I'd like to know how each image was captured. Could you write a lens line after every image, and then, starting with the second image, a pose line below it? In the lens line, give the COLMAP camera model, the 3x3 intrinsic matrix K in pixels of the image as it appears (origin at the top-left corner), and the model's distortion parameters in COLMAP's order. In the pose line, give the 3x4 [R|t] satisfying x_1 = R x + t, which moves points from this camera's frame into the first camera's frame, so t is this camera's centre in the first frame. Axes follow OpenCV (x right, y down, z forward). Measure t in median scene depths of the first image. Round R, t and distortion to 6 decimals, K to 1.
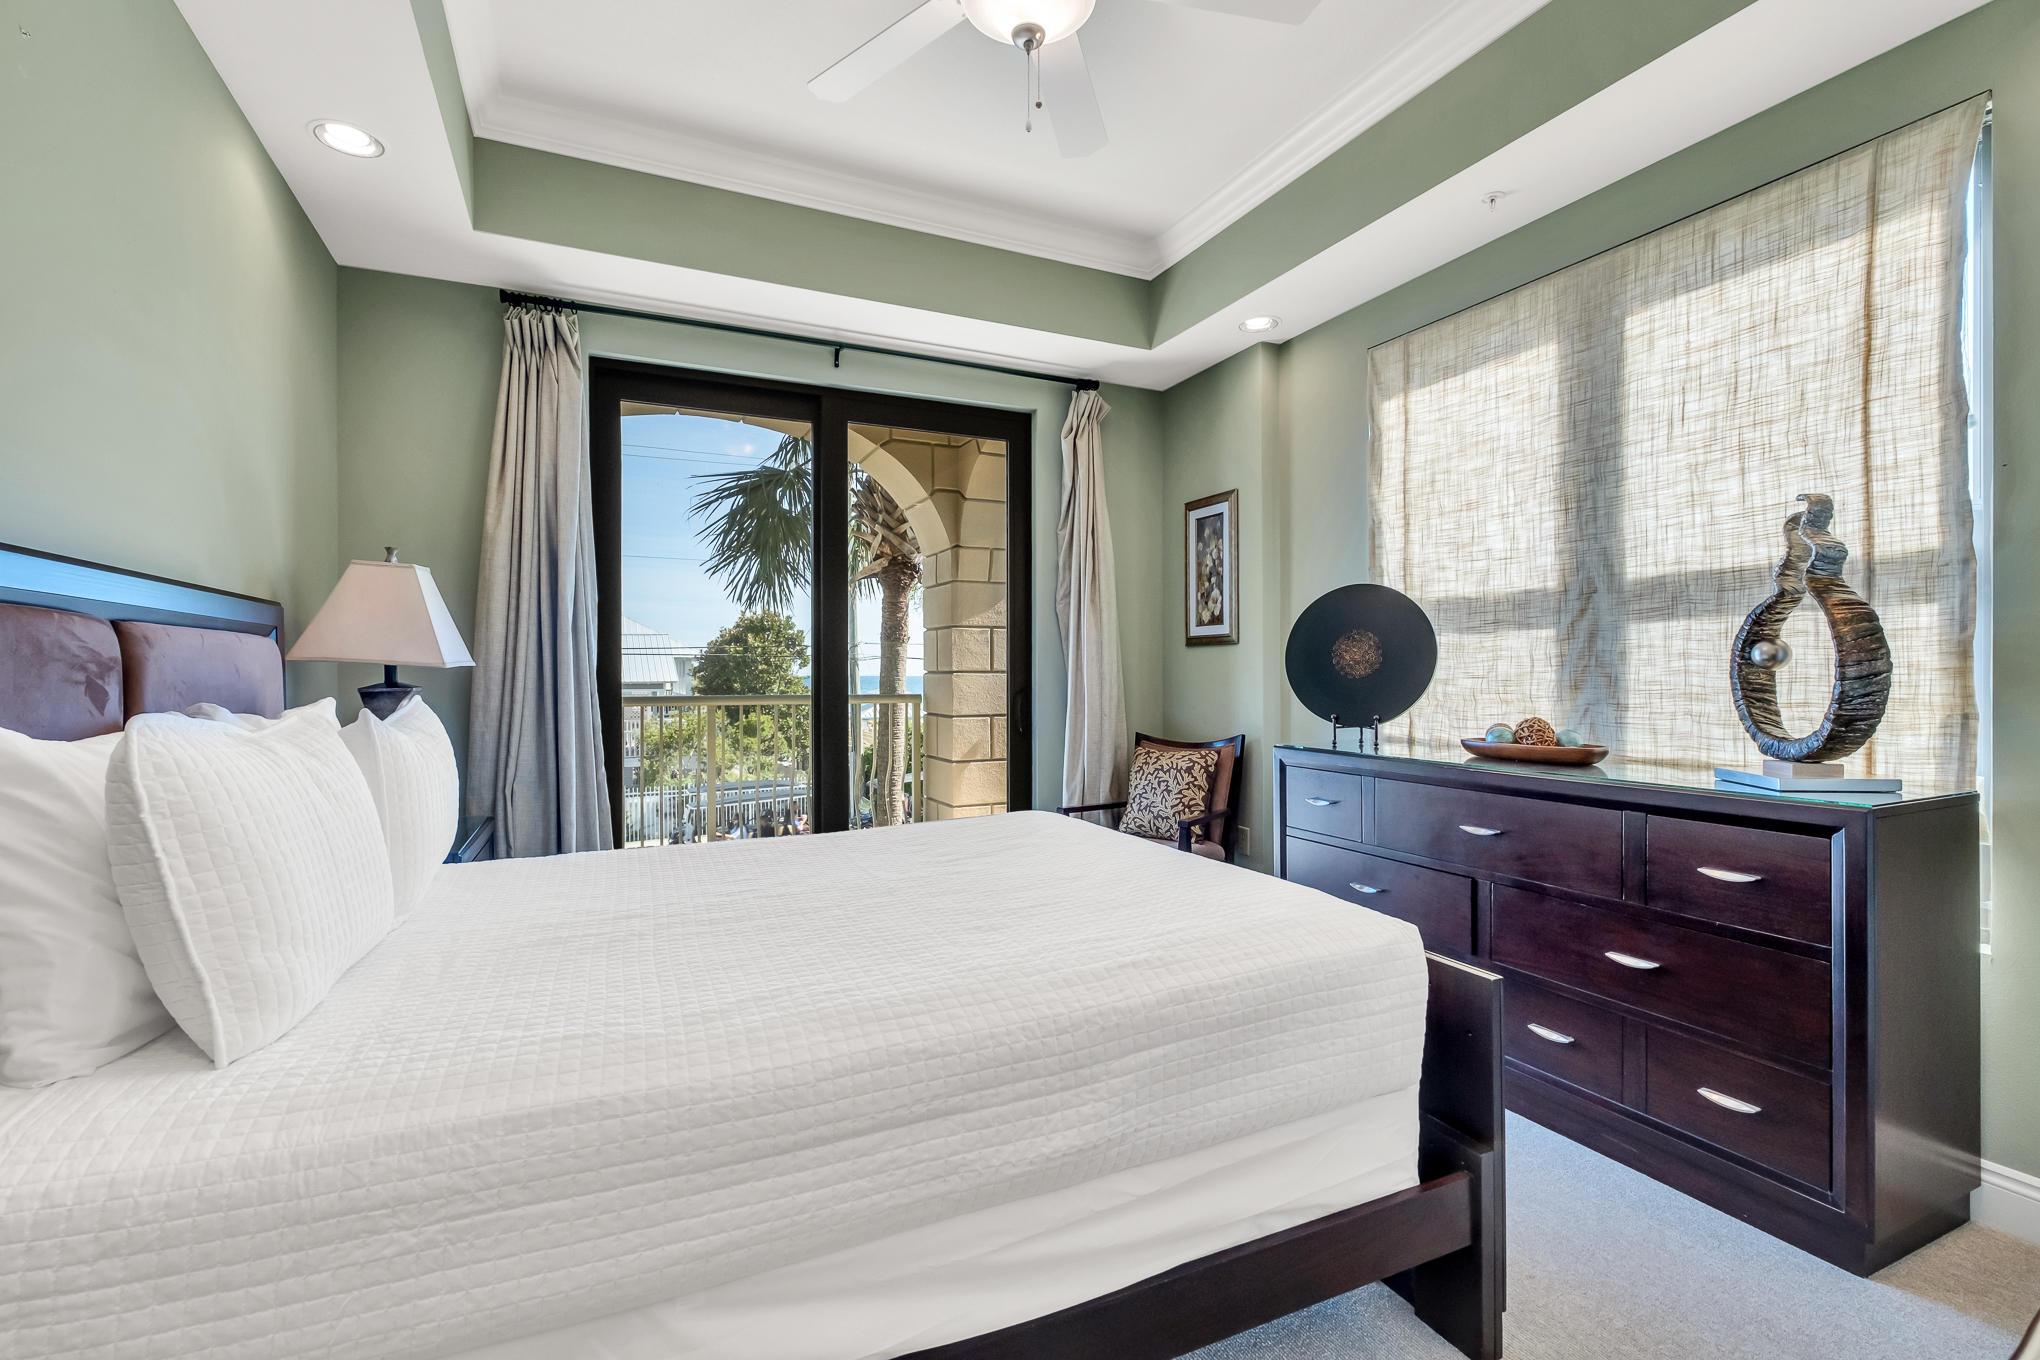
lens RADIAL K [[901.5, 0, 1020.8], [0, 901.5, 674.3], [0, 0, 1]] dist [-0.001491, -0.000073]
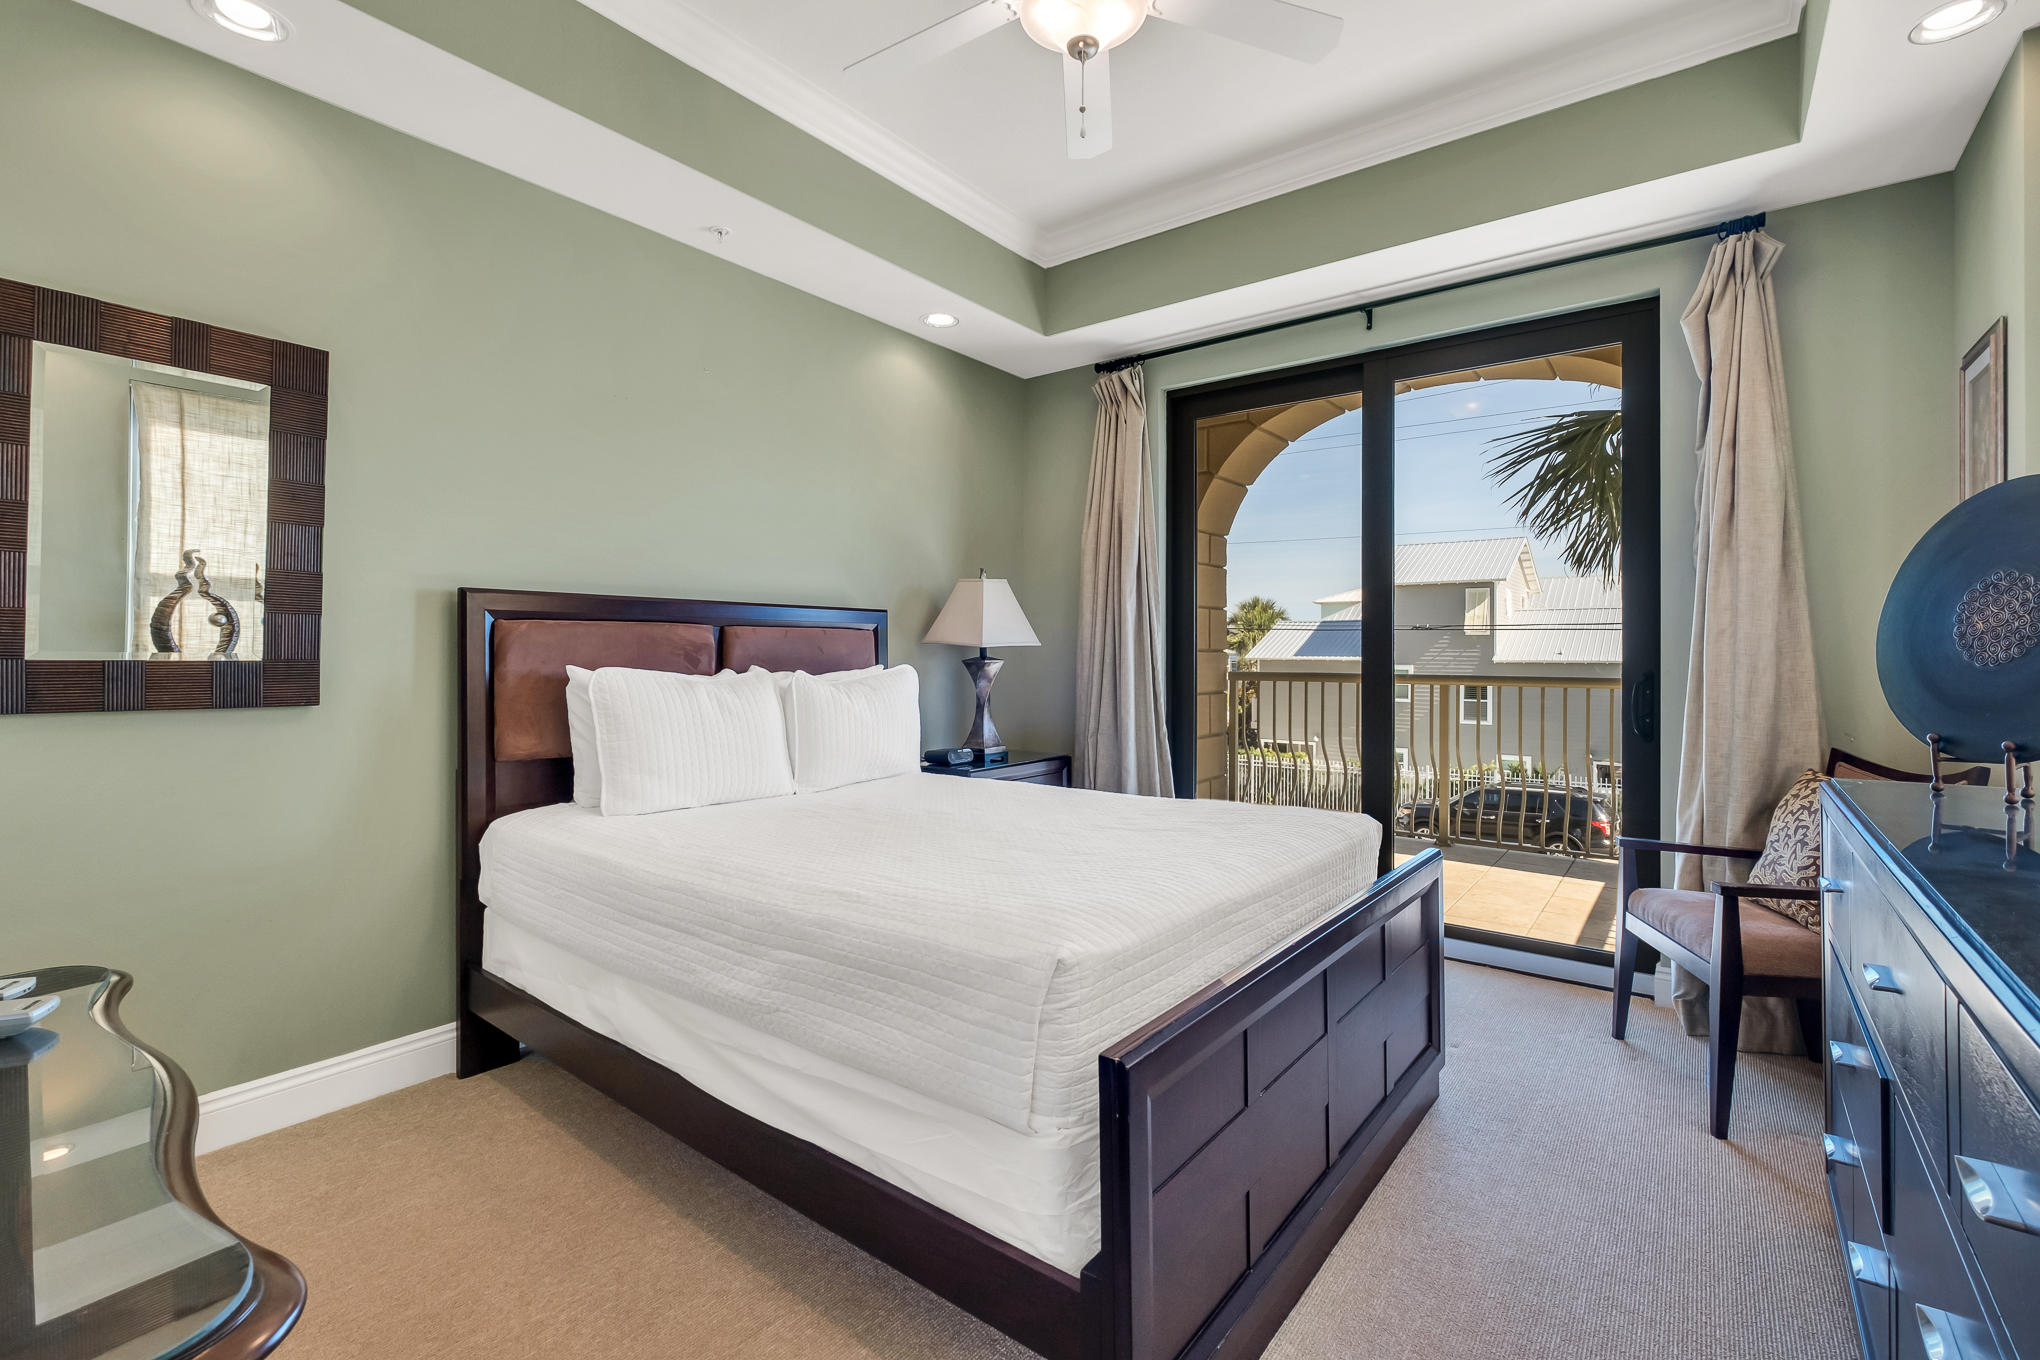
lens RADIAL K [[896.6, 0, 992.3], [0, 896.6, 642.3], [0, 0, 1]] dist [-0.002707, -0.000098]
pose [[0.459933, -0.007808, -0.887919, 0.527424], [-0.003293, 0.999939, -0.010499, -0.000801], [0.887948, 0.007753, 0.459879, 0.255999]]
